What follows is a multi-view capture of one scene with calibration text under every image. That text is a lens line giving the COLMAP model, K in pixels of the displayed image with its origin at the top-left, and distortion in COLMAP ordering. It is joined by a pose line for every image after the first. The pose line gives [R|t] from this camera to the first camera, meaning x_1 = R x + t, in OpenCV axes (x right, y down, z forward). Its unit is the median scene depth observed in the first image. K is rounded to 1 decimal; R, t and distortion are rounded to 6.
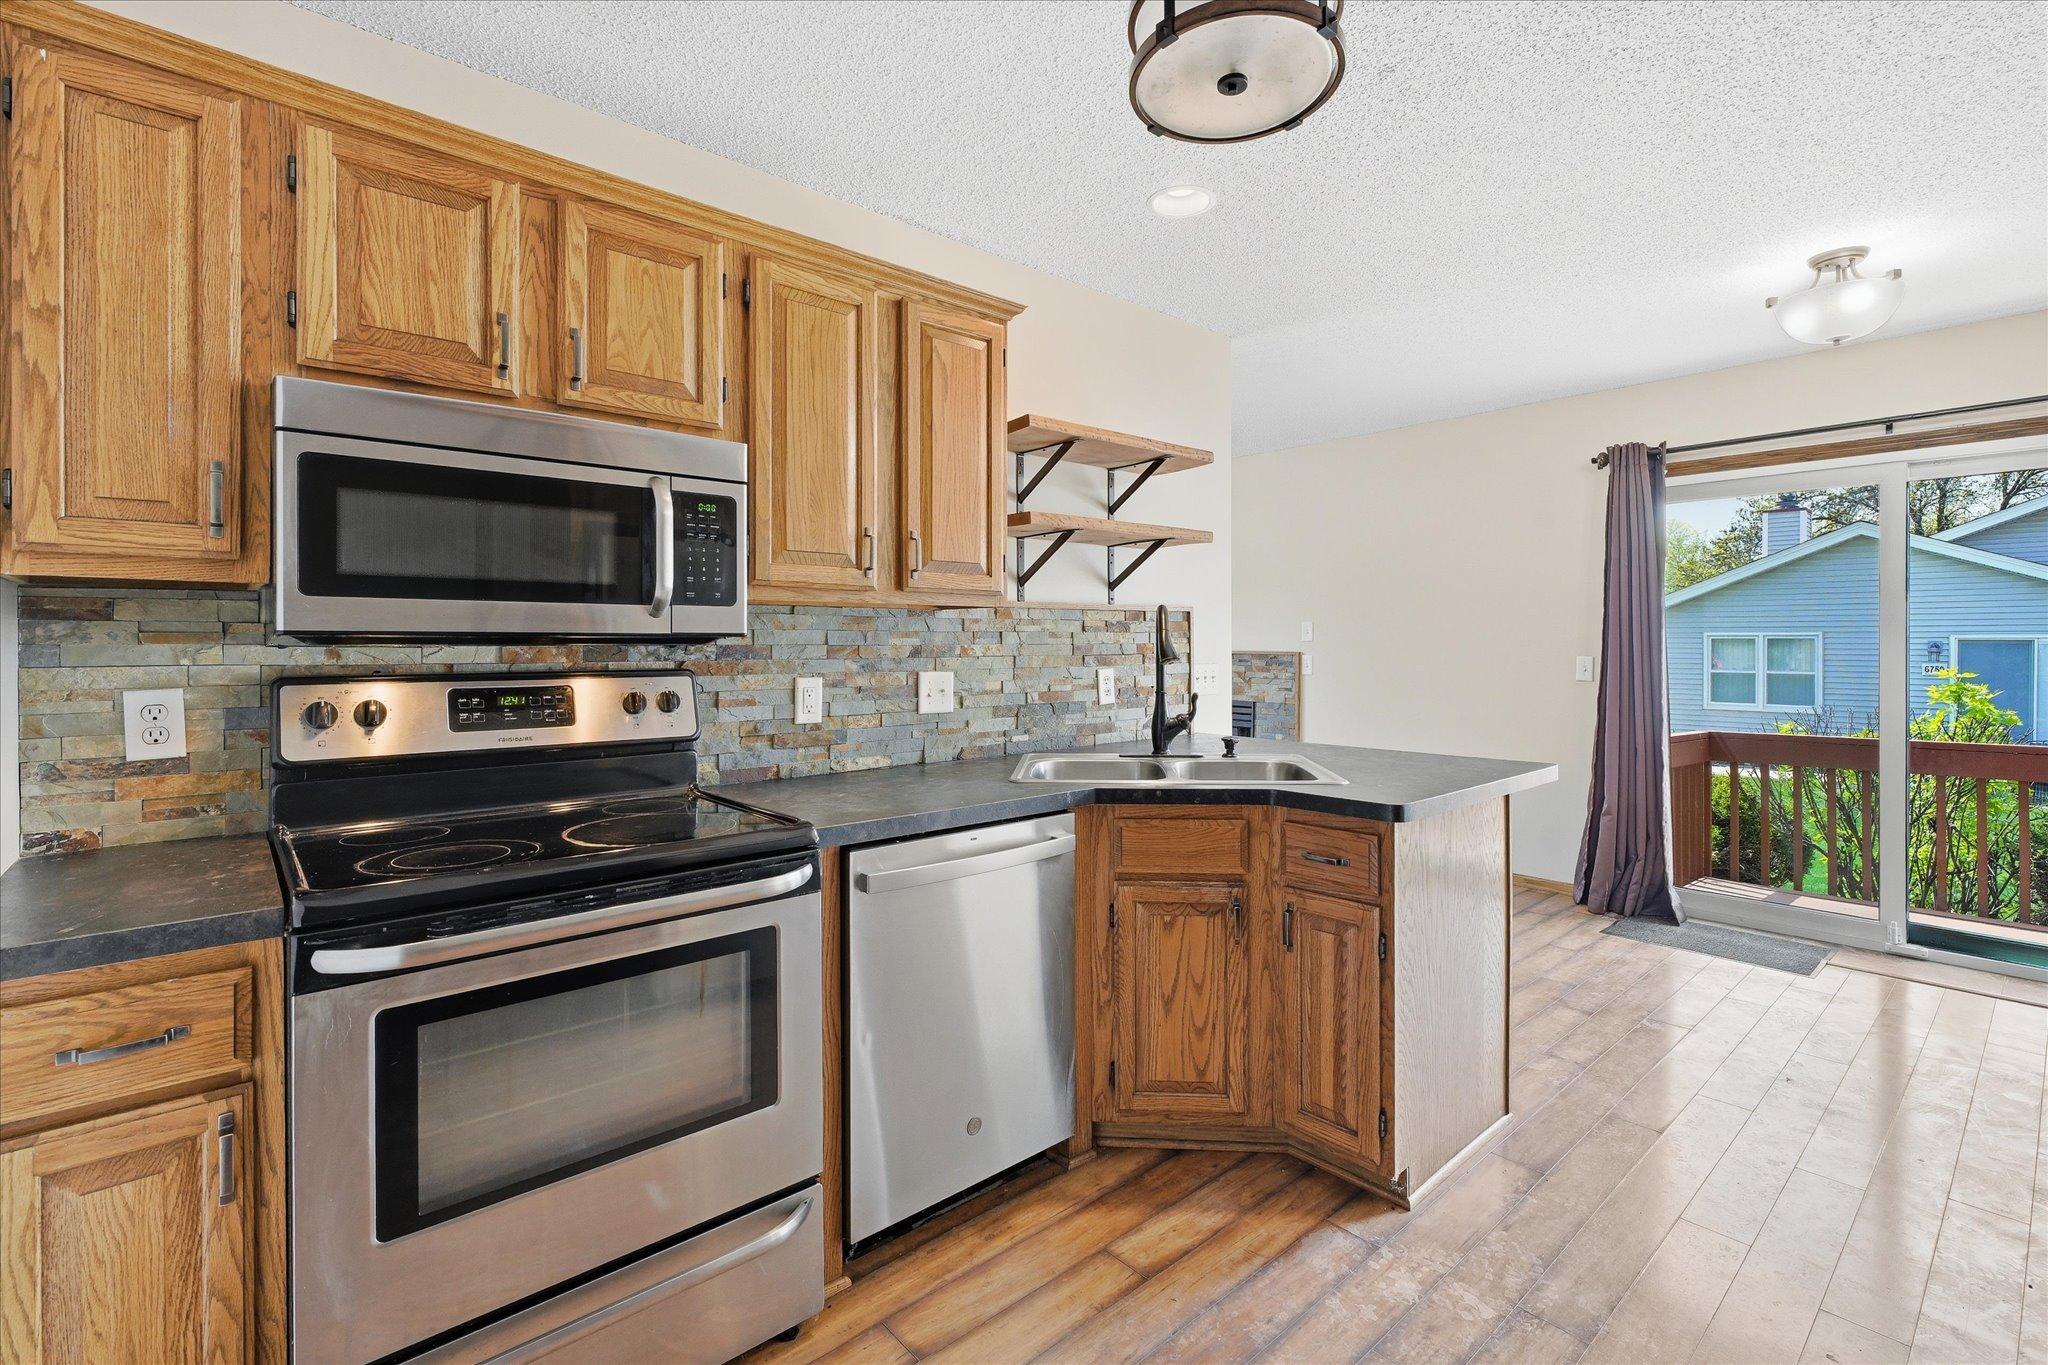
lens RADIAL K [[917.1, 0, 1038.5], [0, 917.1, 644.1], [0, 0, 1]] dist [0.002791, -0.000660]
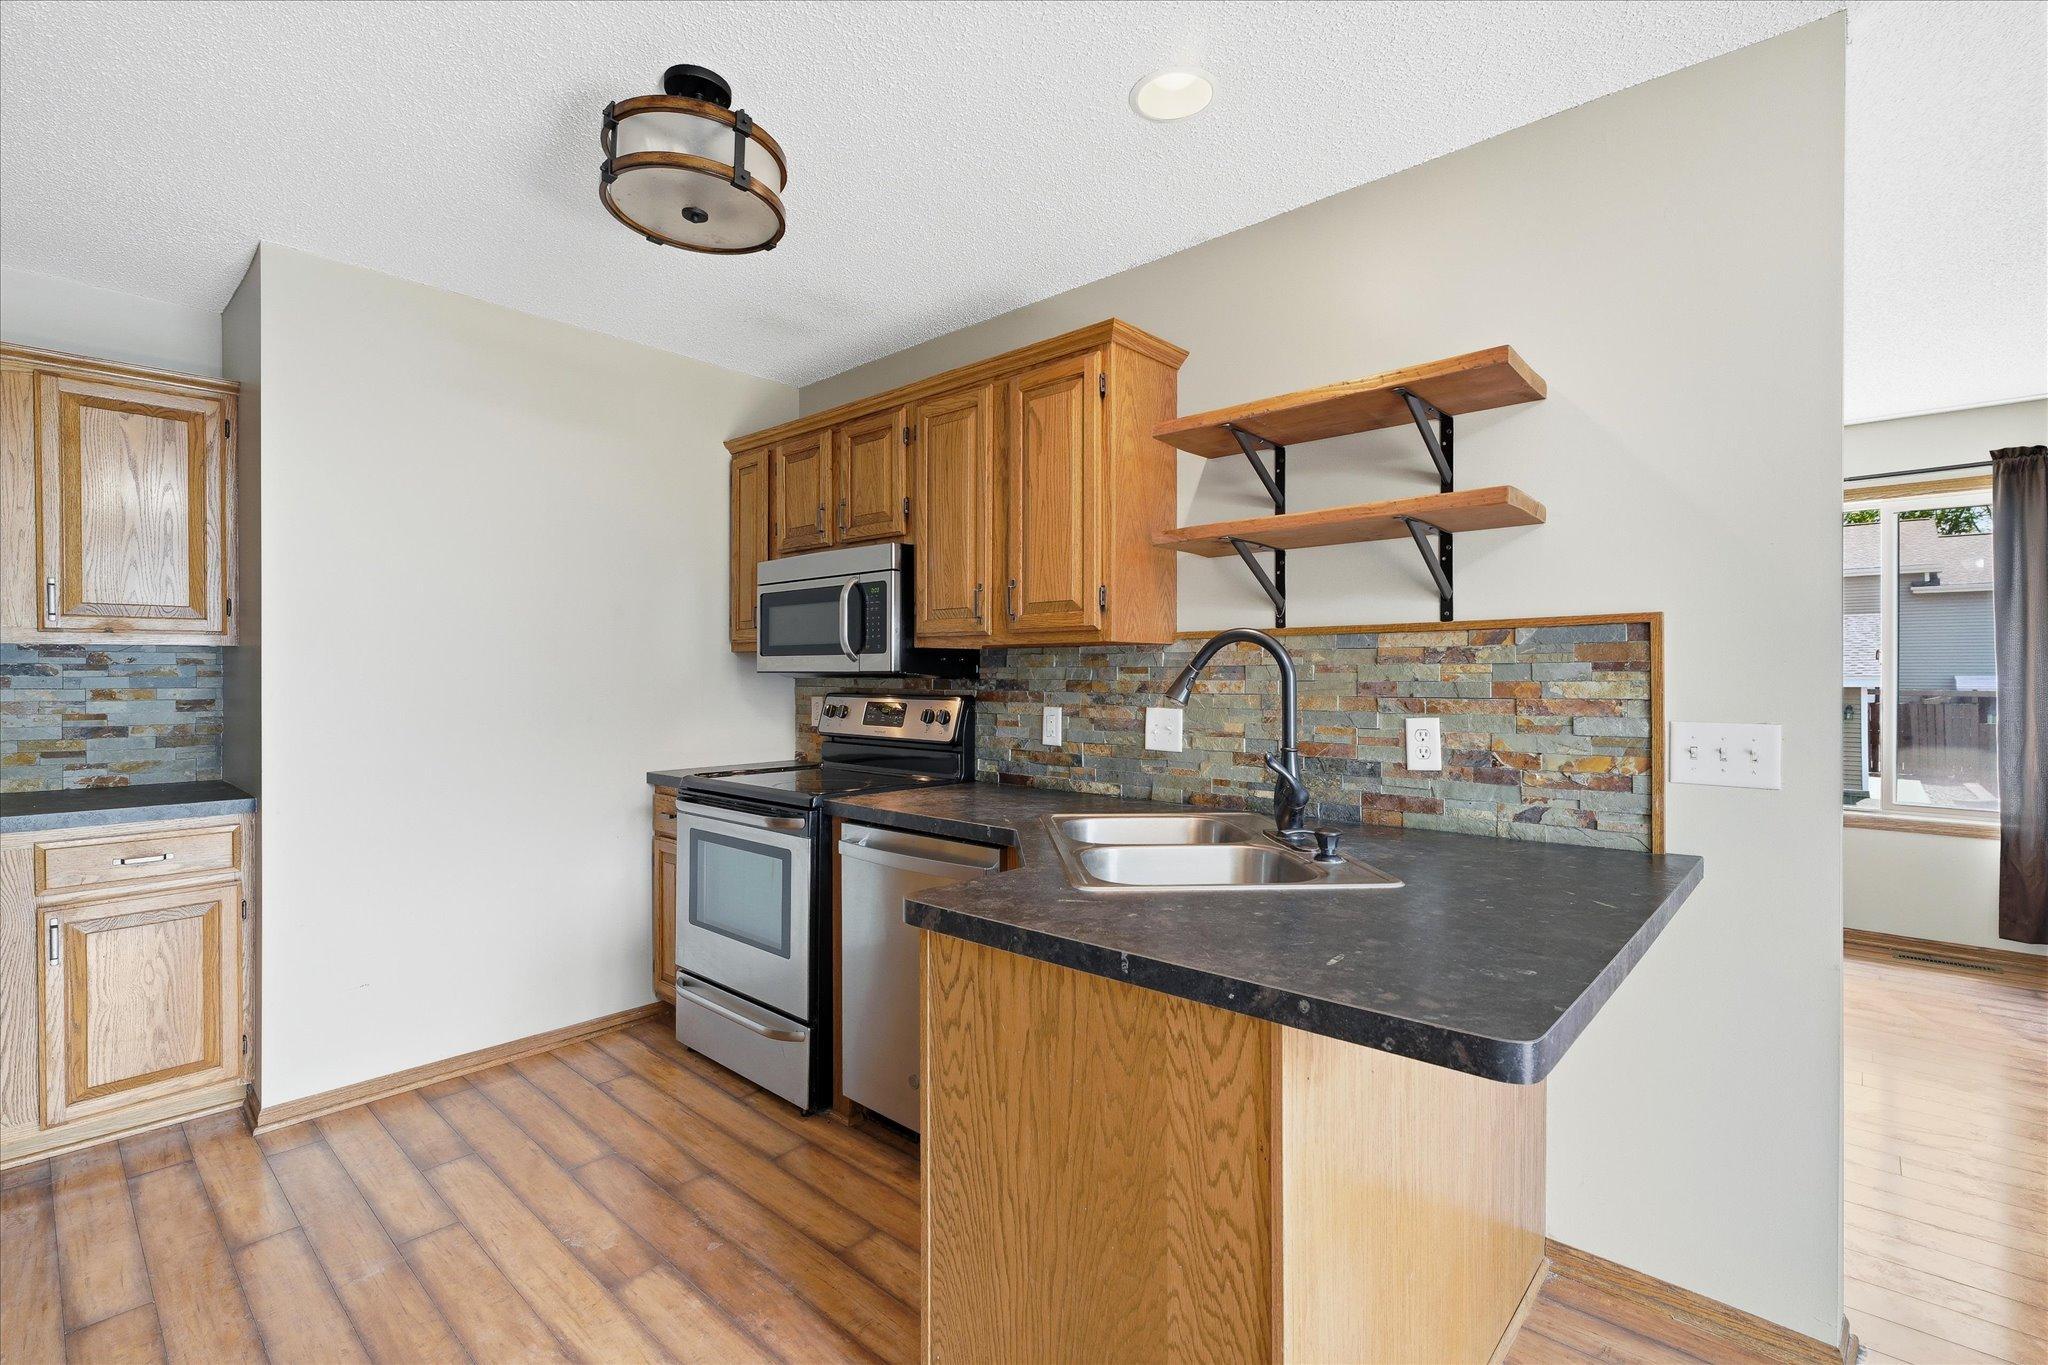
lens RADIAL K [[917.1, 0, 1030.9], [0, 917.1, 686.3], [0, 0, 1]] dist [0.002791, -0.000660]
pose [[0.120329, 0.012643, -0.992654, 0.897724], [-0.003710, 0.999918, 0.012286, -0.004992], [0.992727, 0.002204, 0.120366, 0.799534]]
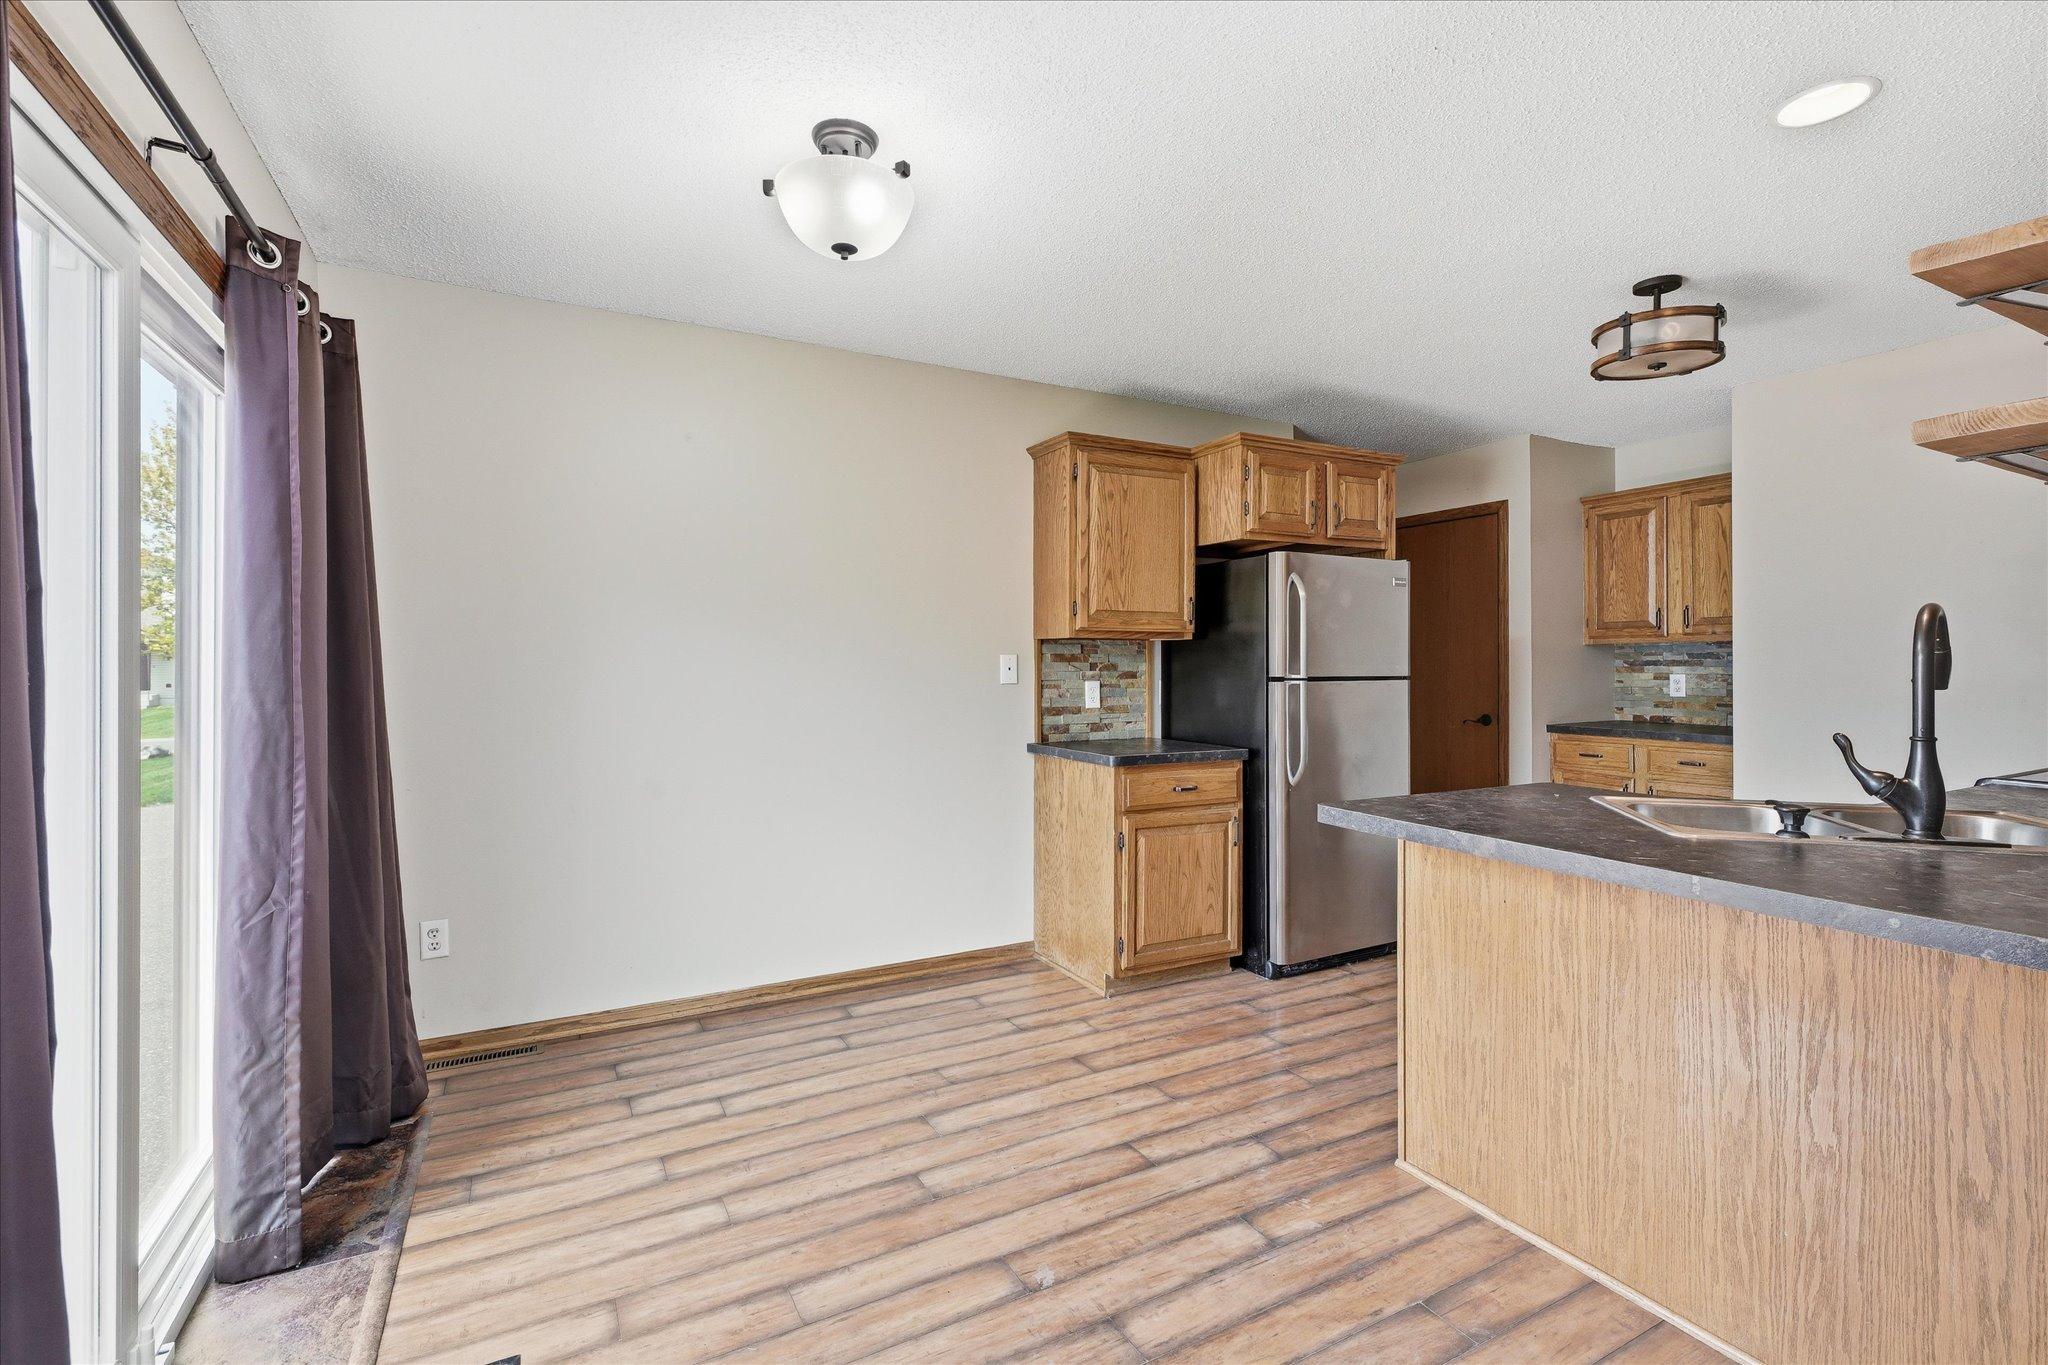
lens RADIAL K [[917.1, 0, 986.5], [0, 917.1, 663.1], [0, 0, 1]] dist [0.002791, -0.000660]
pose [[-0.969054, 0.003692, 0.246820, 0.669969], [0.004845, 0.999980, 0.004062, -0.006097], [-0.246800, 0.005133, -0.969053, 1.957171]]
